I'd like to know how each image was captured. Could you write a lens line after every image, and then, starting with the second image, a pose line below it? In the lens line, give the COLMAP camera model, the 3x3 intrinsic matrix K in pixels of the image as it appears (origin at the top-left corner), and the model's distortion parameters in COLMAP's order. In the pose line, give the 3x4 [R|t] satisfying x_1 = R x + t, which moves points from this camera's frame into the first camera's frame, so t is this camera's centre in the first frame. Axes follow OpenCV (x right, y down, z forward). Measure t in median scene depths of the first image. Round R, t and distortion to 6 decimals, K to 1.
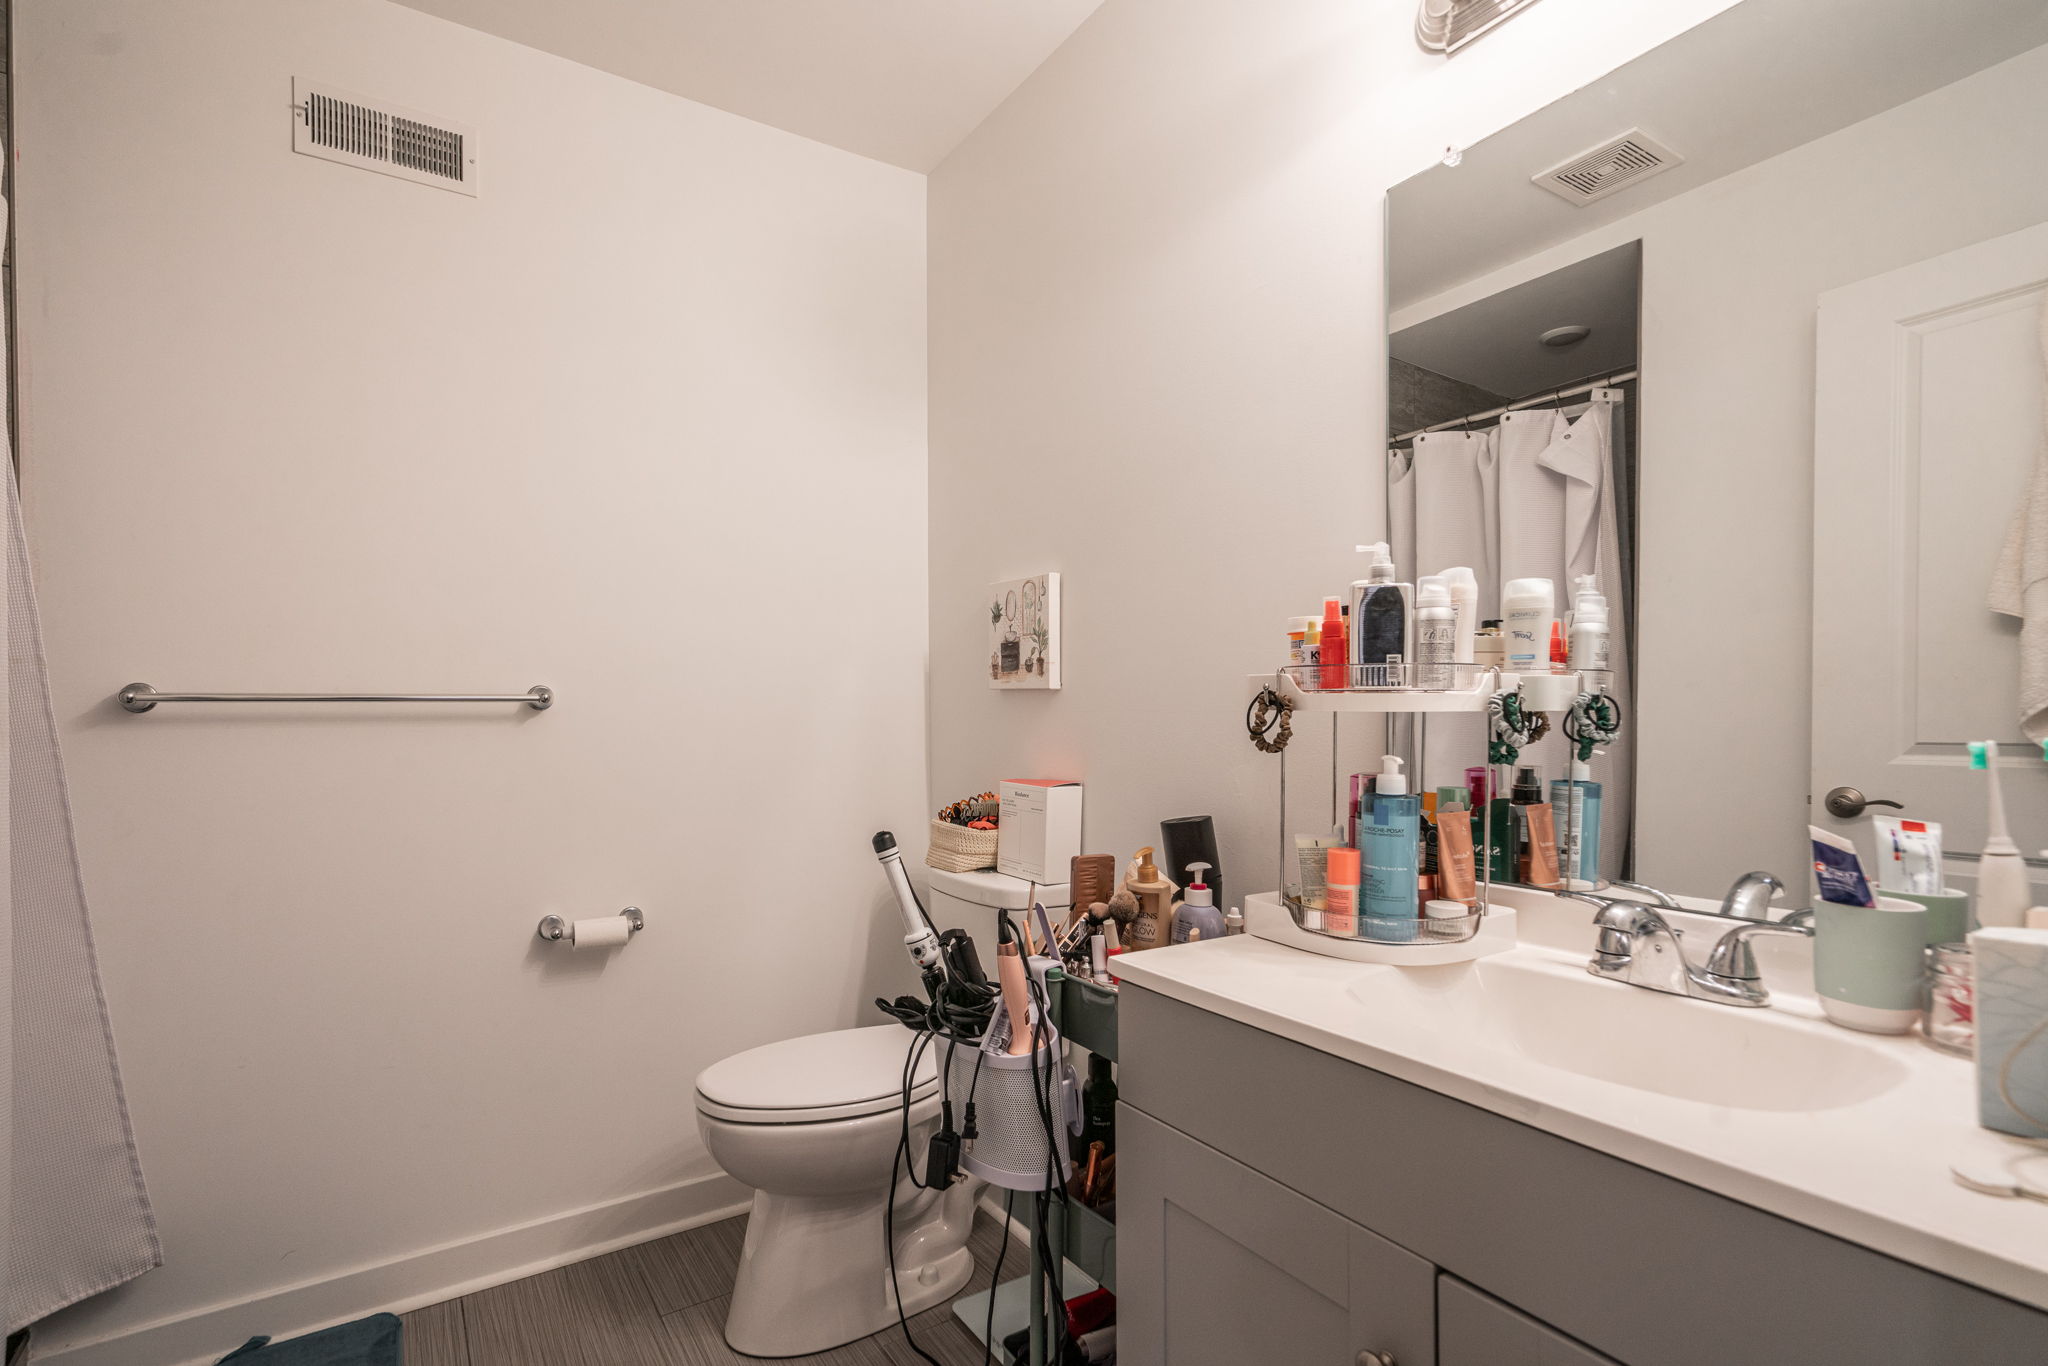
lens RADIAL K [[927.0, 0, 1012.4], [0, 927.0, 701.6], [0, 0, 1]] dist [0.001958, 0.000464]
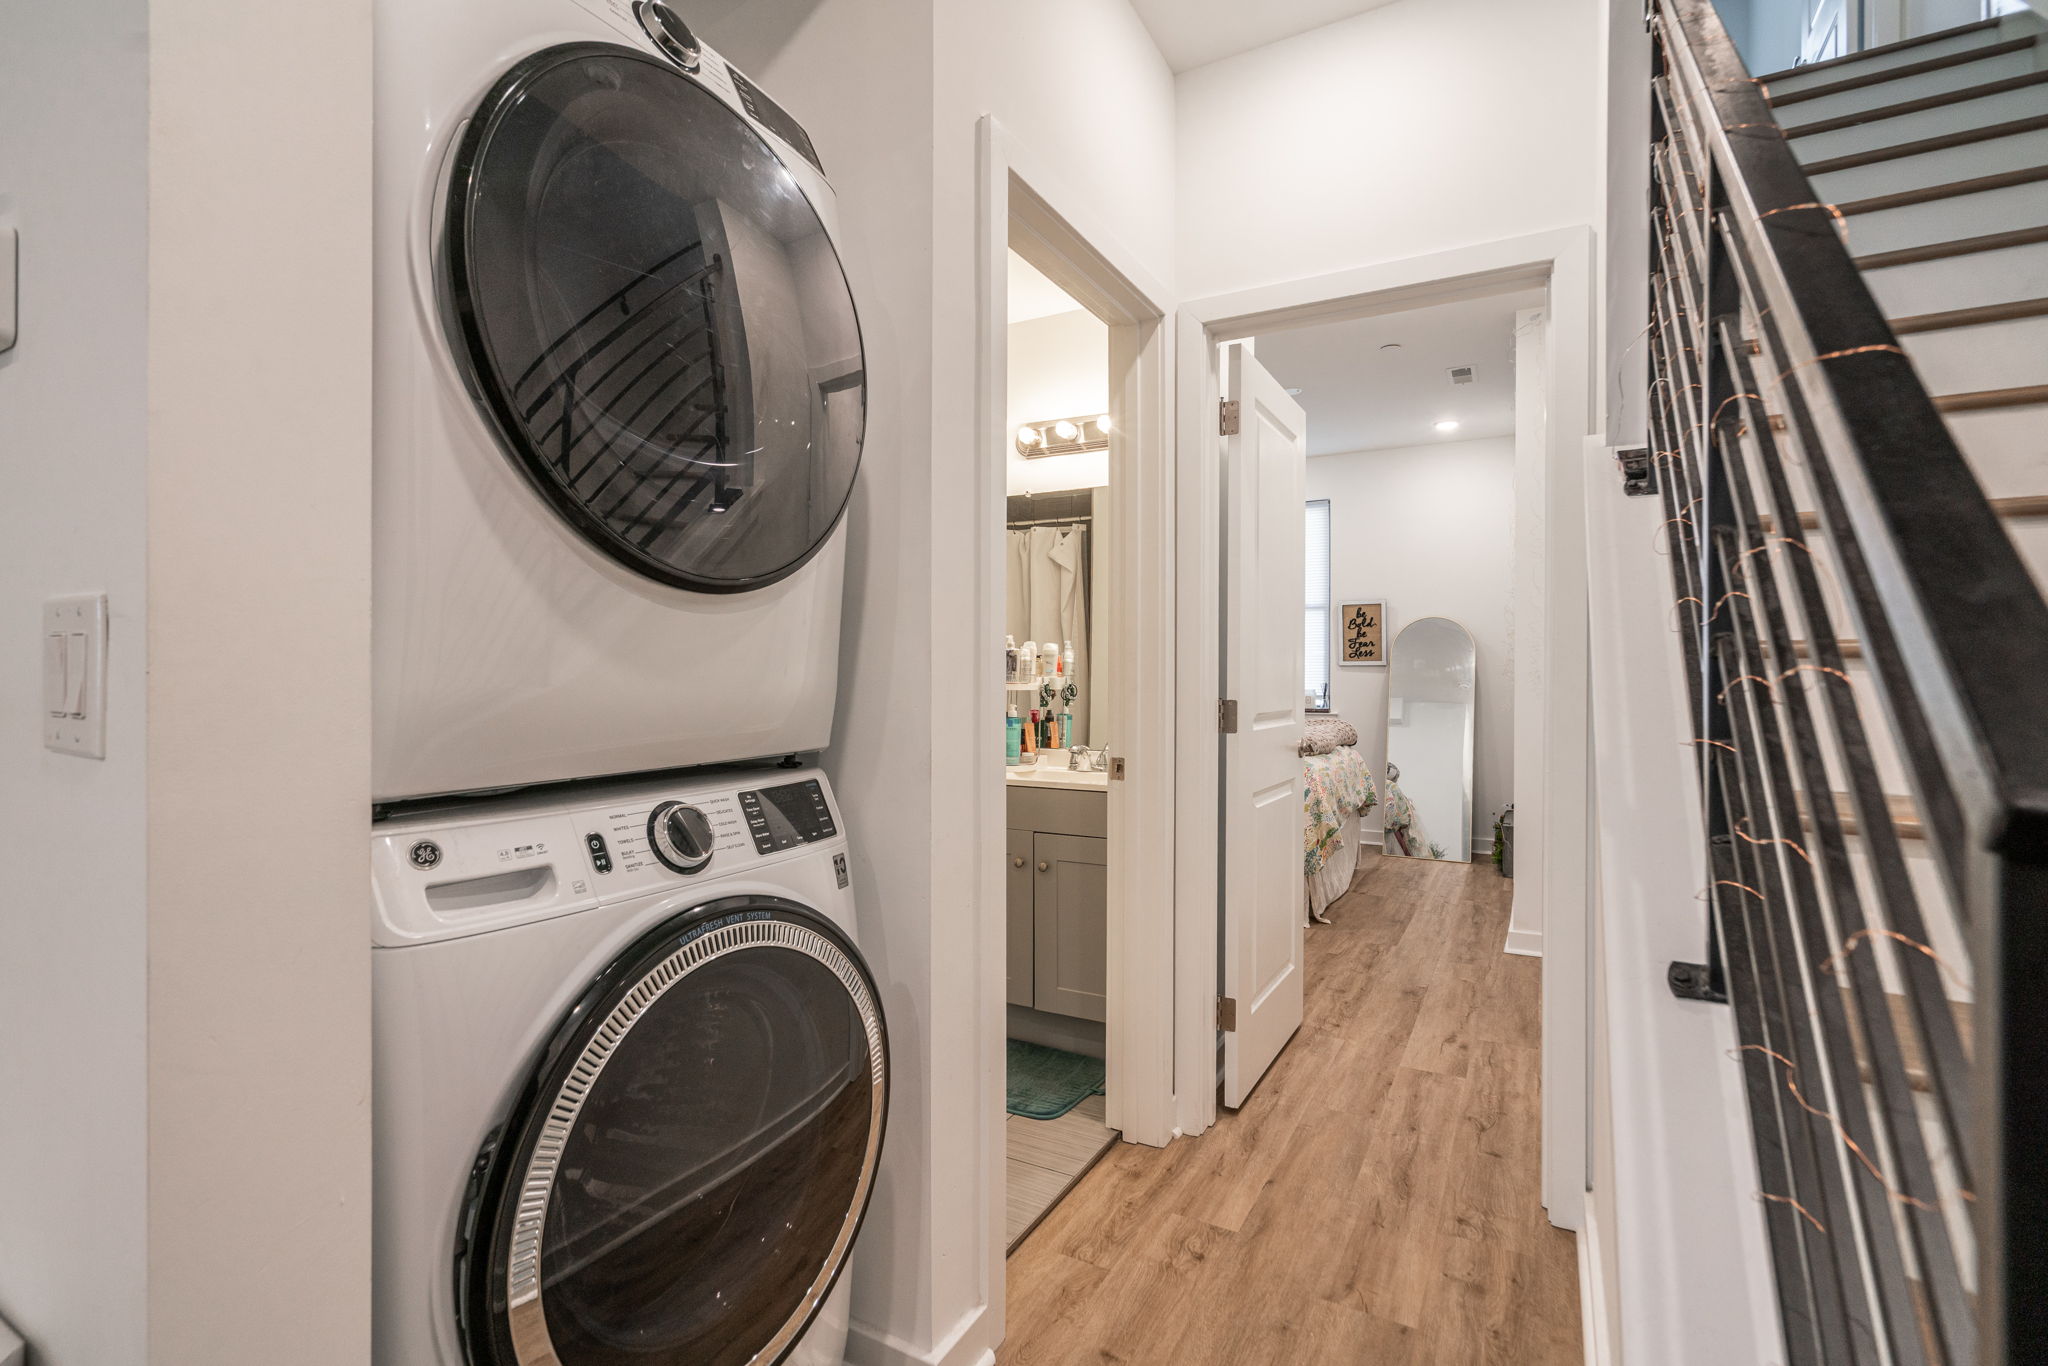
lens RADIAL K [[927.0, 0, 1028.8], [0, 927.0, 675.3], [0, 0, 1]] dist [0.001958, 0.000464]
pose [[0.875310, -0.001974, 0.483558, -0.895354], [-0.000719, 0.999985, 0.005382, -0.048287], [-0.483562, -0.005058, 0.875296, -1.487912]]
